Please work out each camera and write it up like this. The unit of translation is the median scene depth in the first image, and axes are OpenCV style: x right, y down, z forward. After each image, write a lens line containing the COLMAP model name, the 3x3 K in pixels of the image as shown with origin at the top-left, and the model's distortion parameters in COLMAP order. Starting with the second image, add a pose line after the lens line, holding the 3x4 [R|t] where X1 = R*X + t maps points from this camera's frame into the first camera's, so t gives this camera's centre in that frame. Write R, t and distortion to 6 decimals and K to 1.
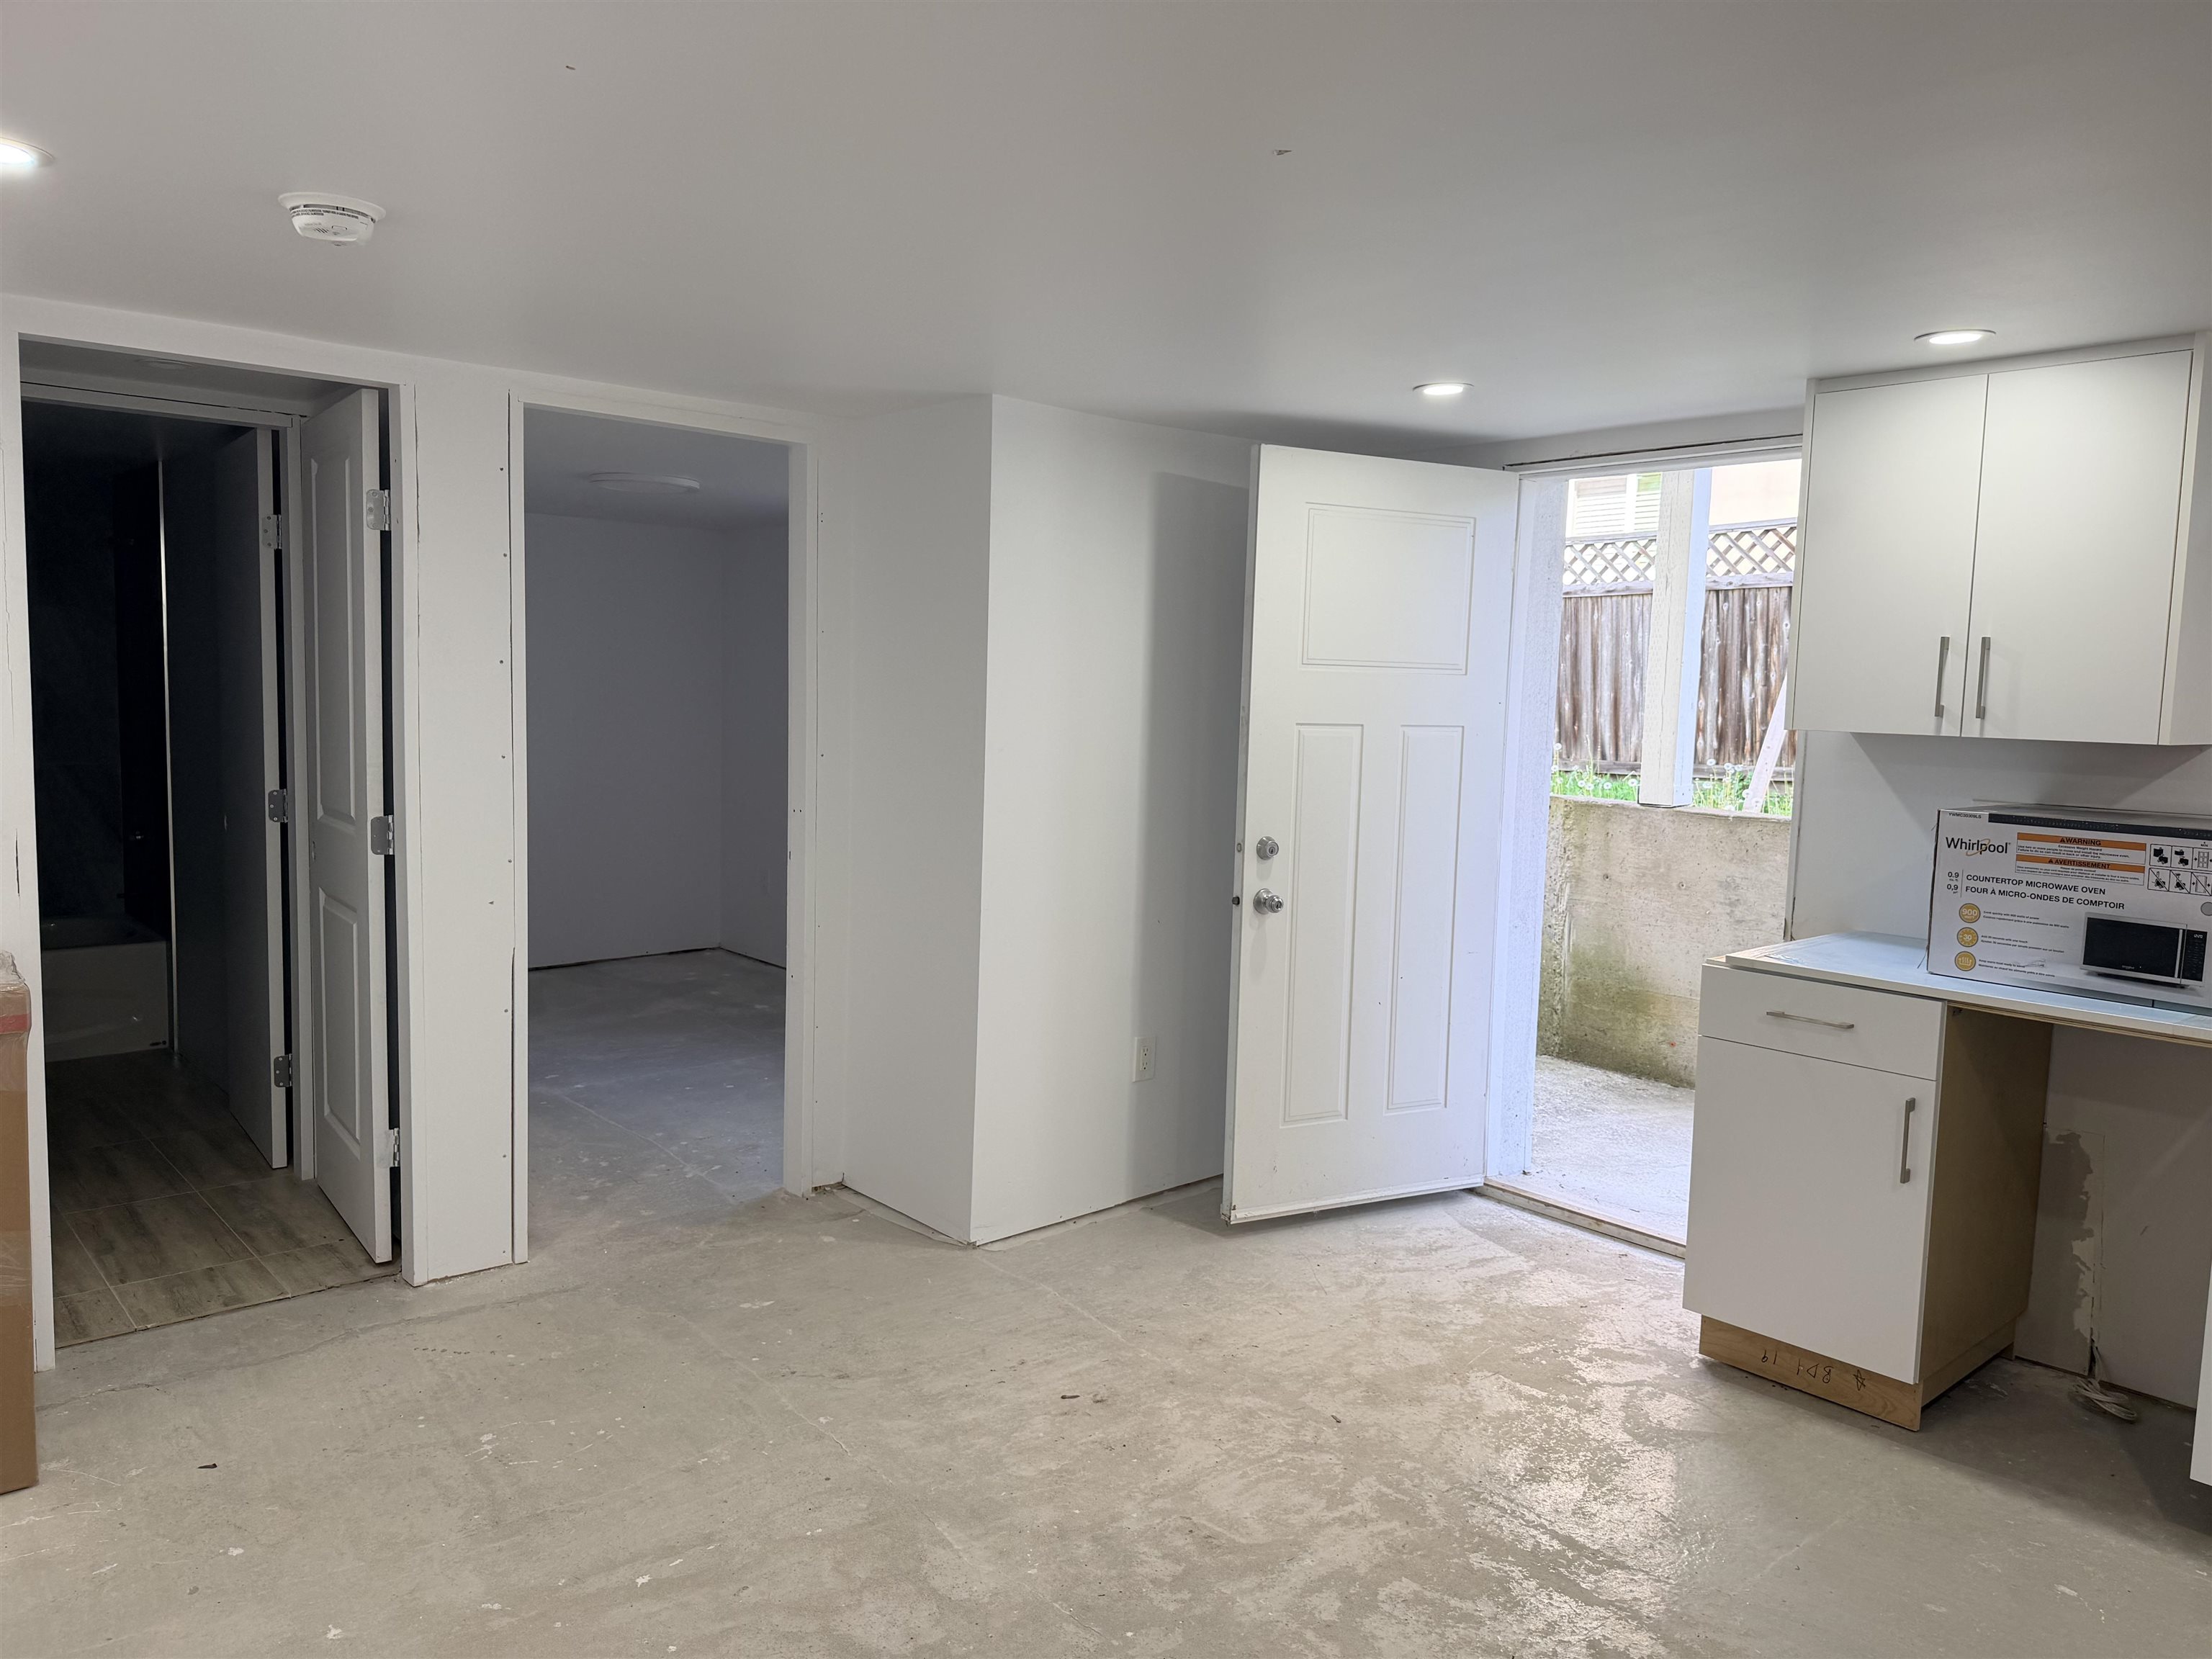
lens RADIAL K [[1560.8, 0, 1104.0], [0, 1560.8, 800.0], [0, 0, 1]] dist [0.033308, -0.000403]
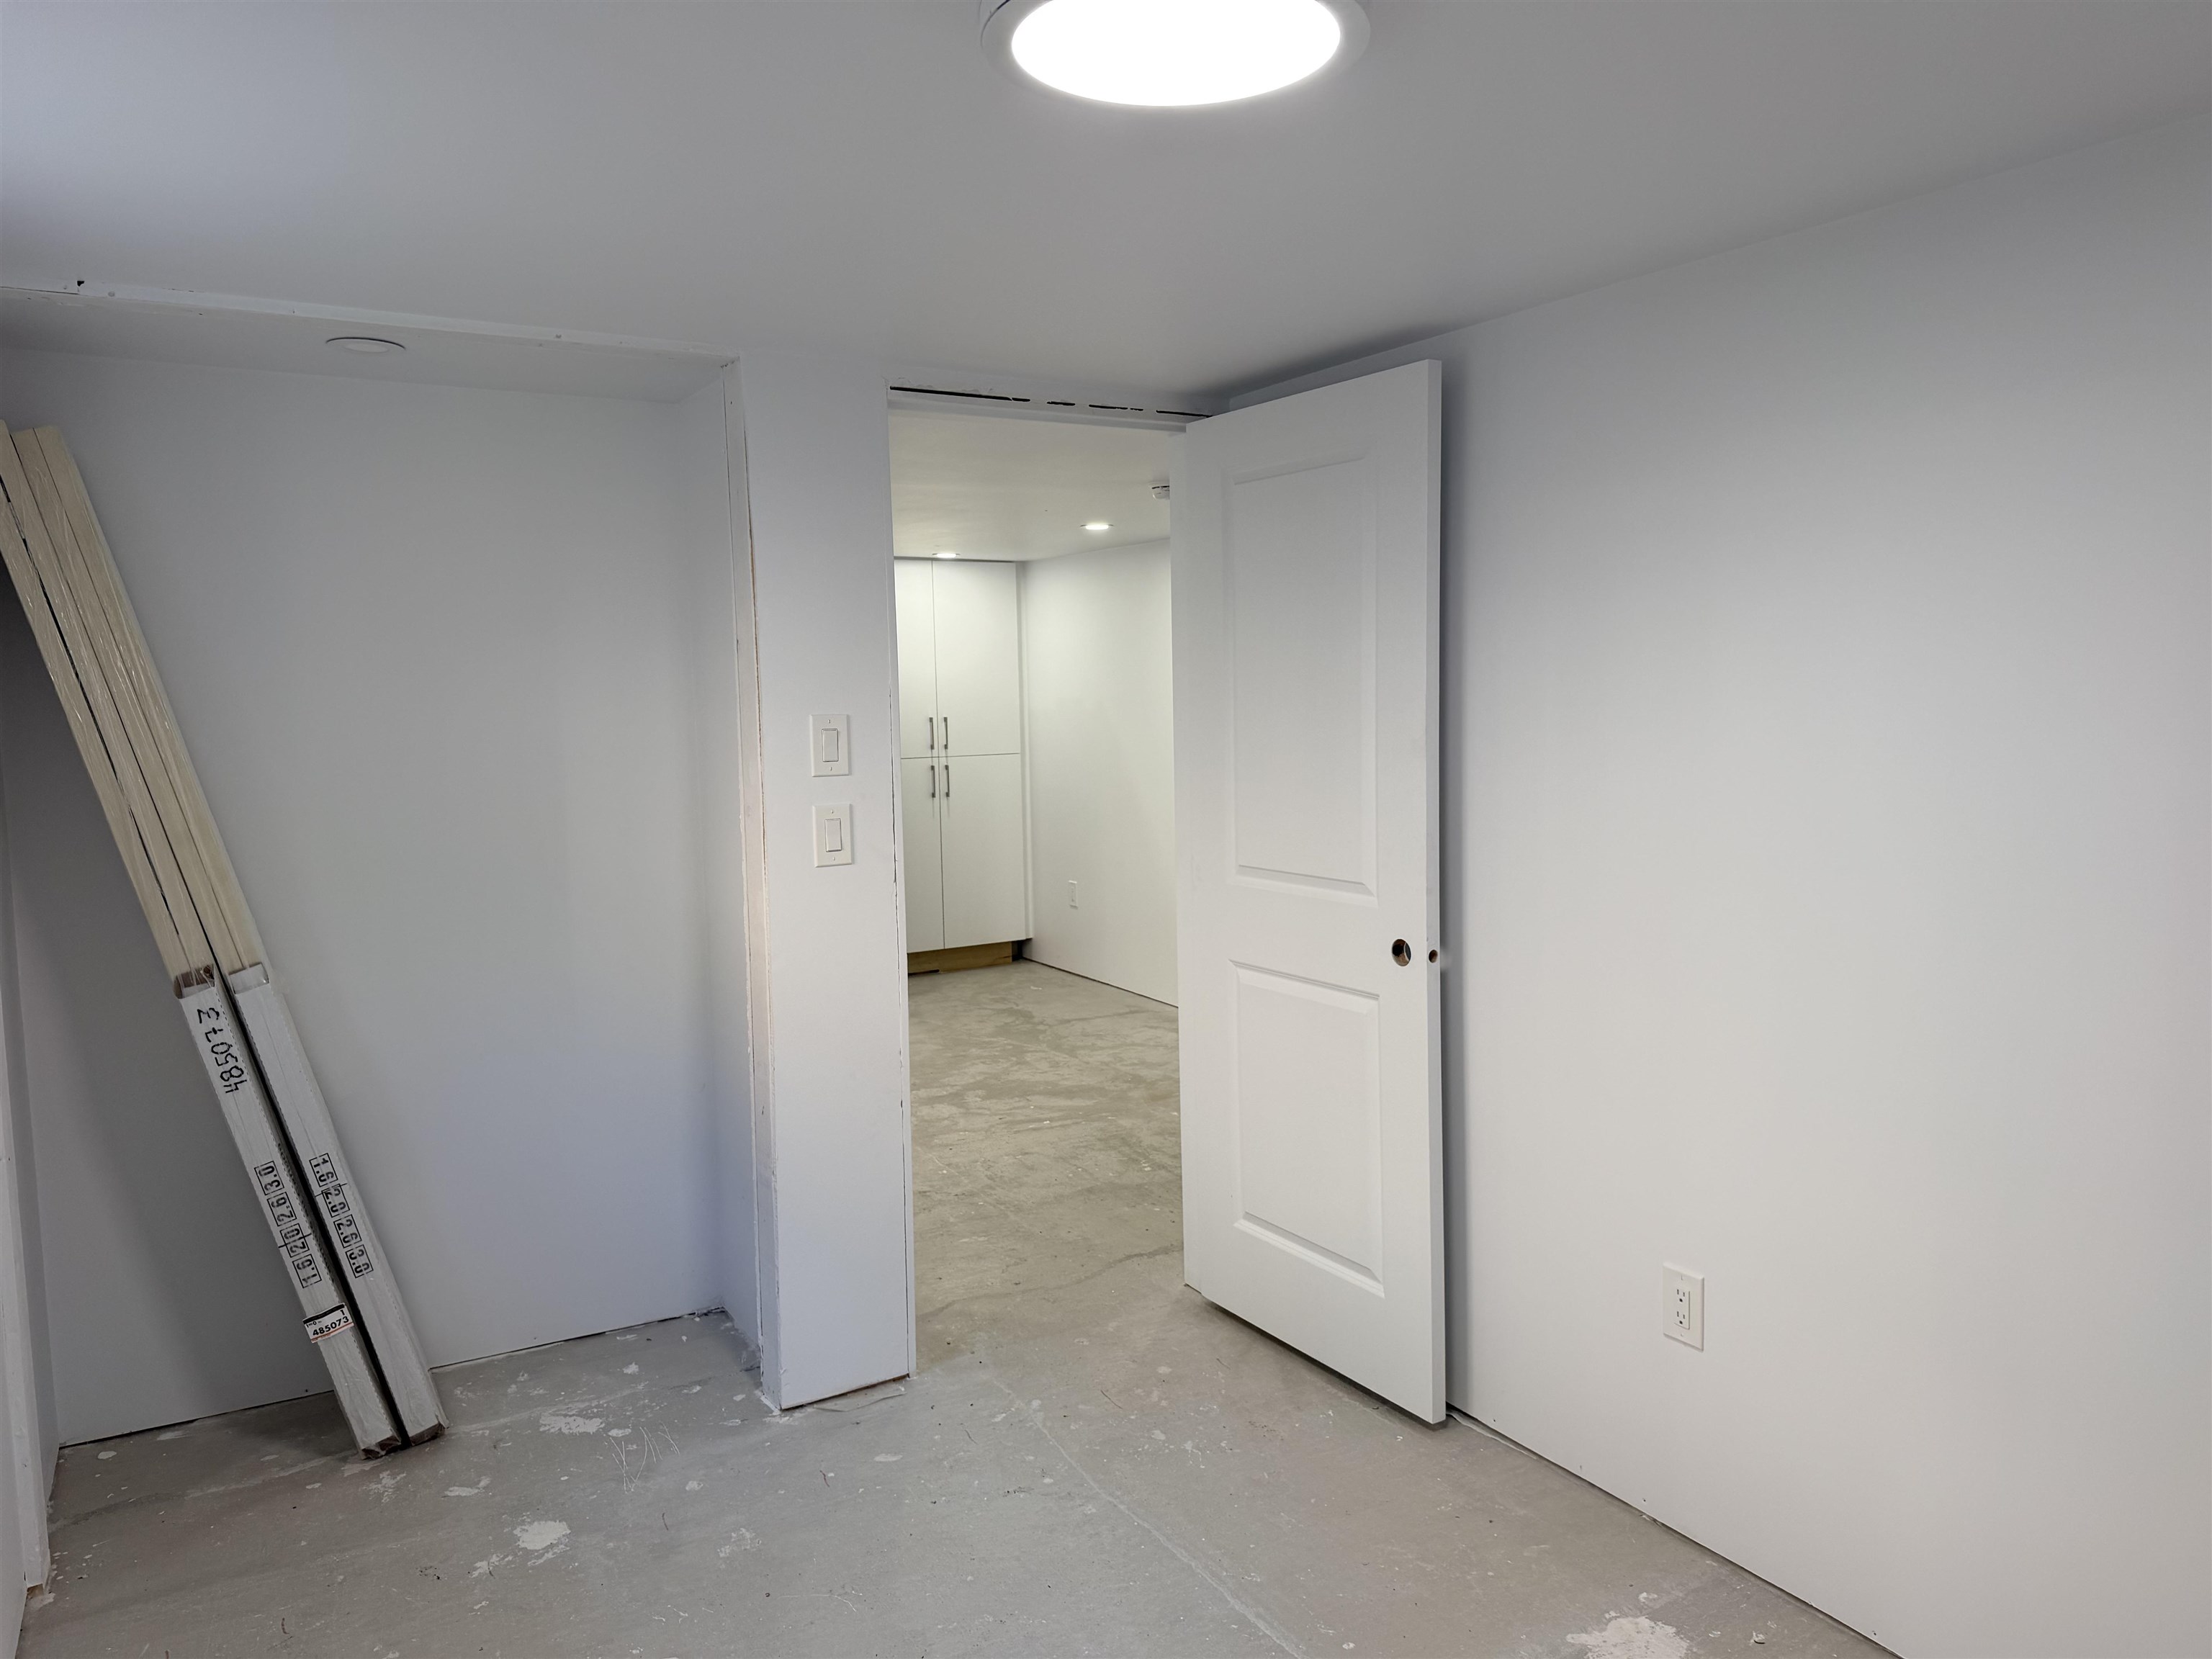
lens RADIAL K [[1523.6, 0, 1106.0], [0, 1523.6, 829.5], [0, 0, 1]] dist [0.008629, 0.001583]
pose [[-0.980837, -0.026915, 0.192961, -0.617937], [0.009291, 0.982823, 0.184315, -0.216719], [-0.194607, 0.182576, -0.963740, 2.360591]]
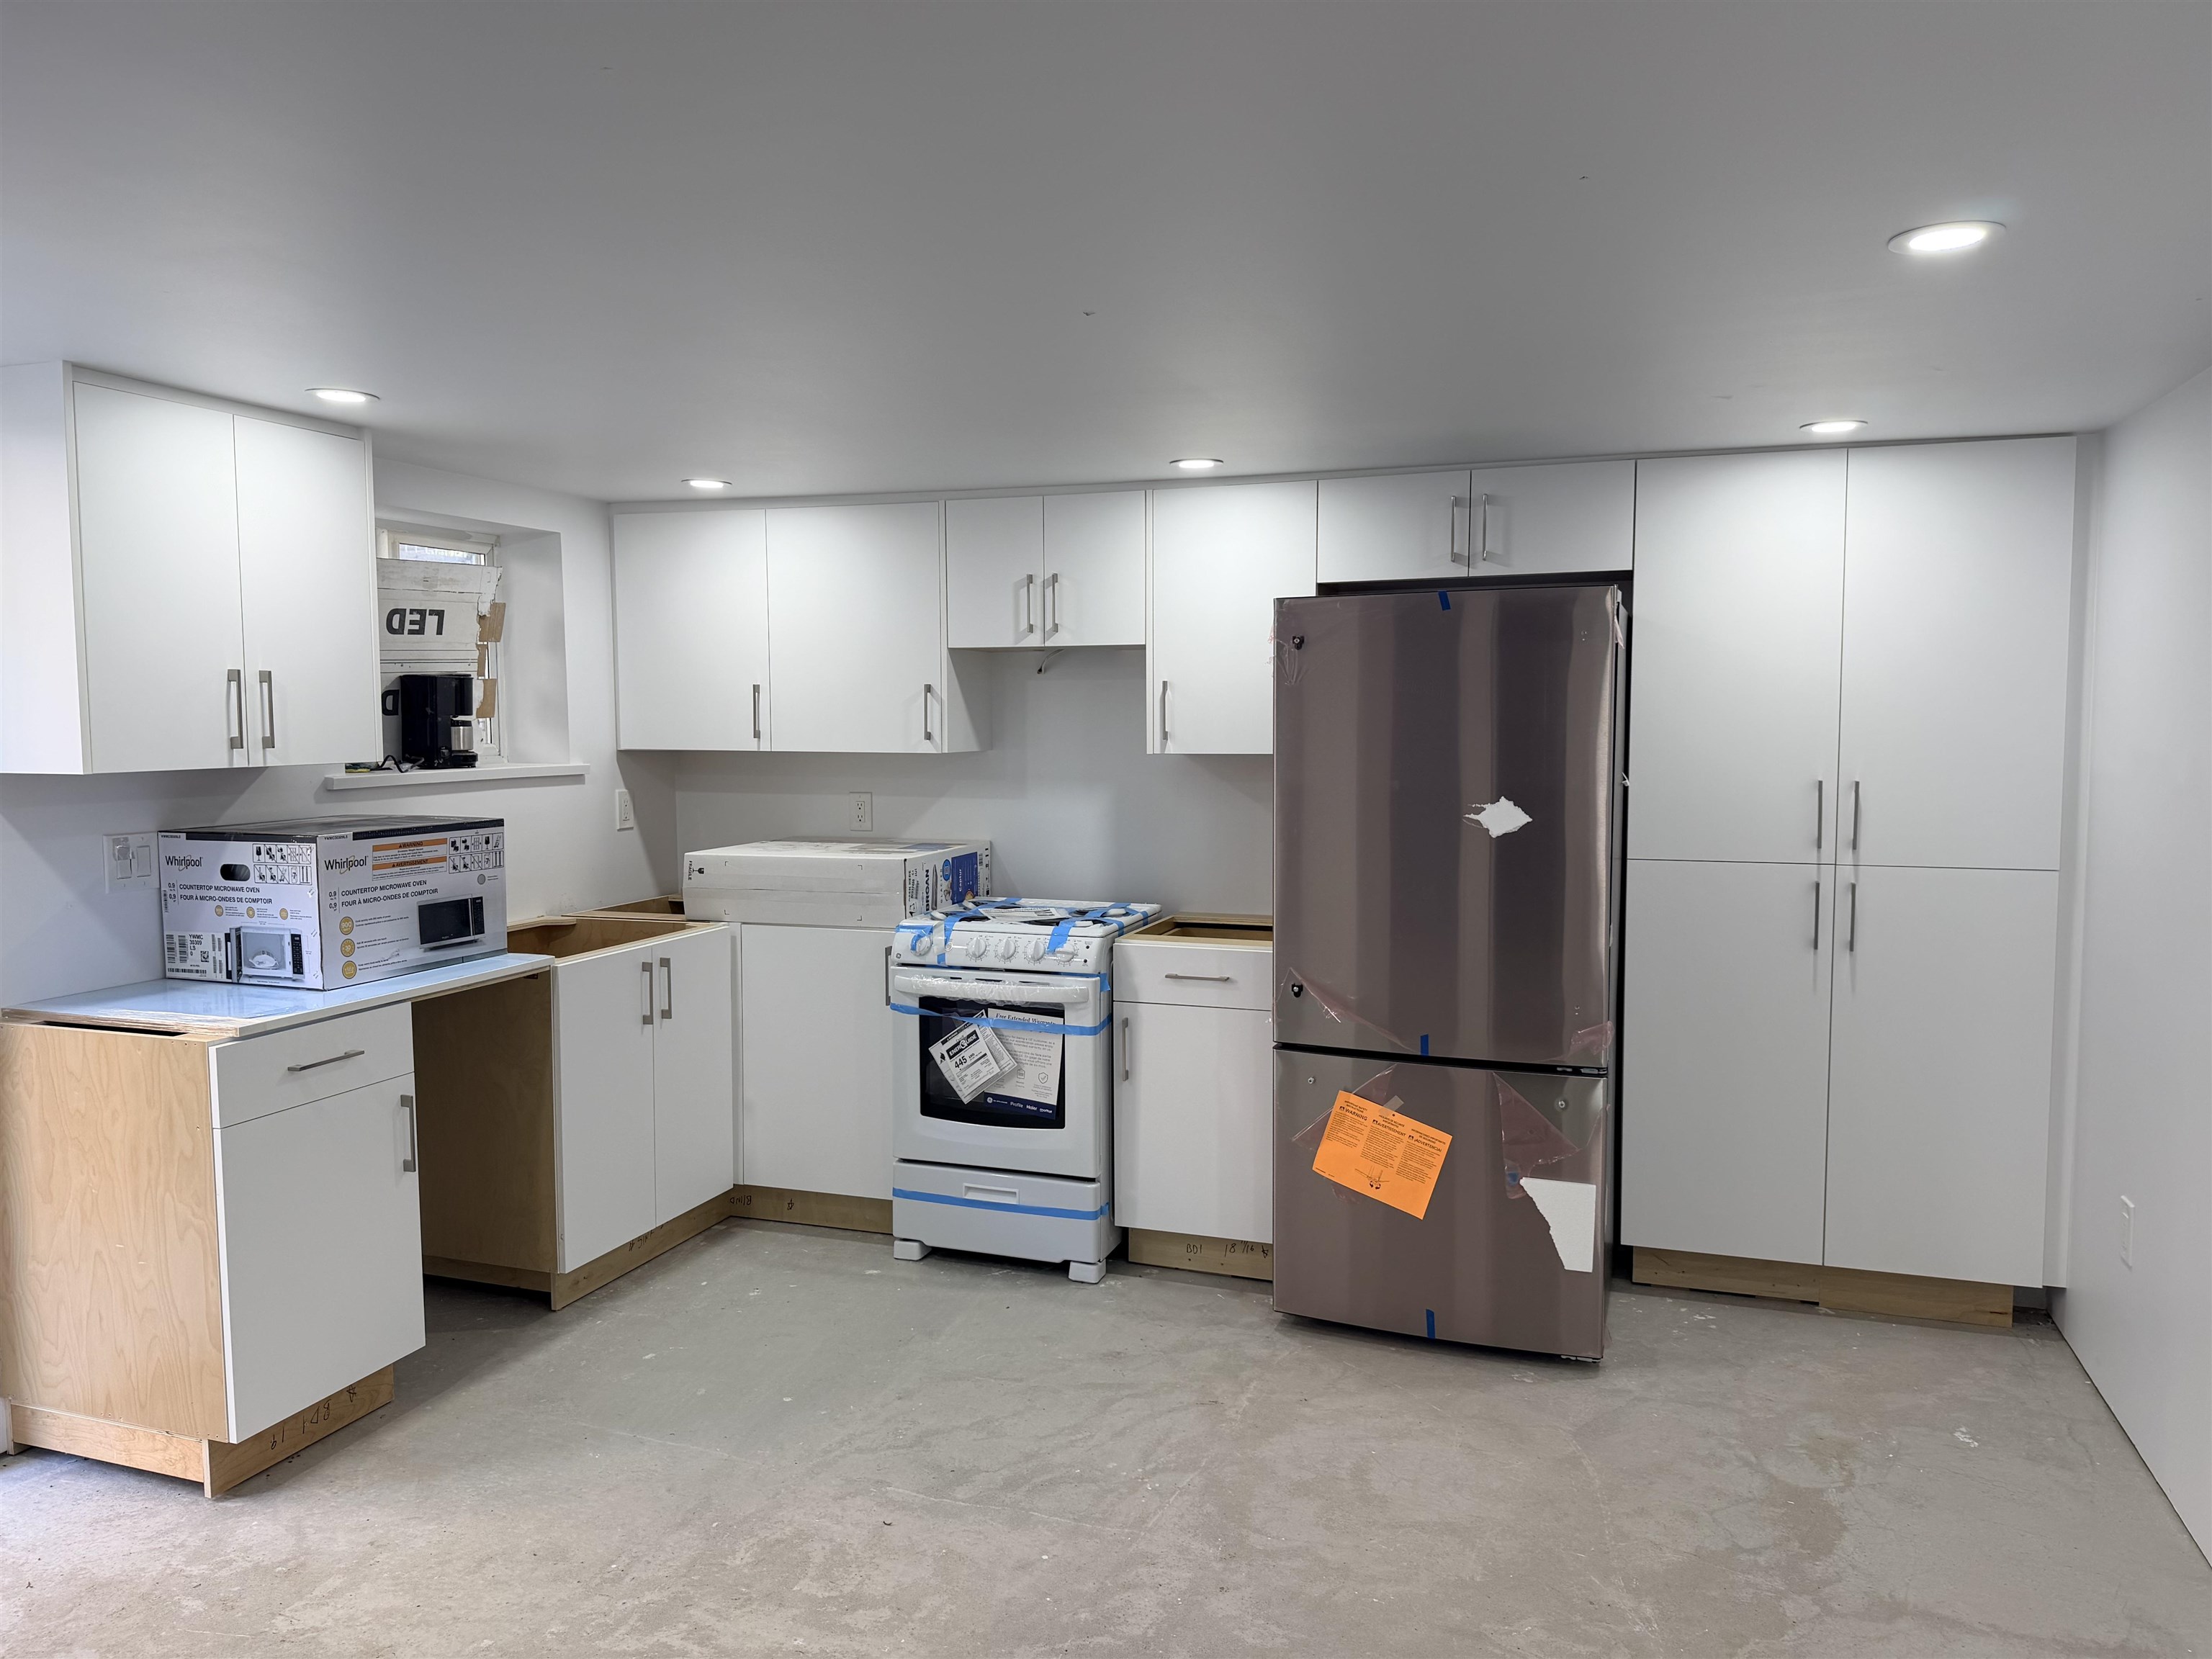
lens RADIAL K [[1523.6, 0, 1106.0], [0, 1523.6, 829.5], [0, 0, 1]] dist [0.008629, 0.001583]
pose [[-0.463119, -0.086675, 0.882048, -0.645625], [0.068926, 0.988670, 0.133341, -0.102738], [-0.883612, 0.122549, -0.451898, 1.048417]]
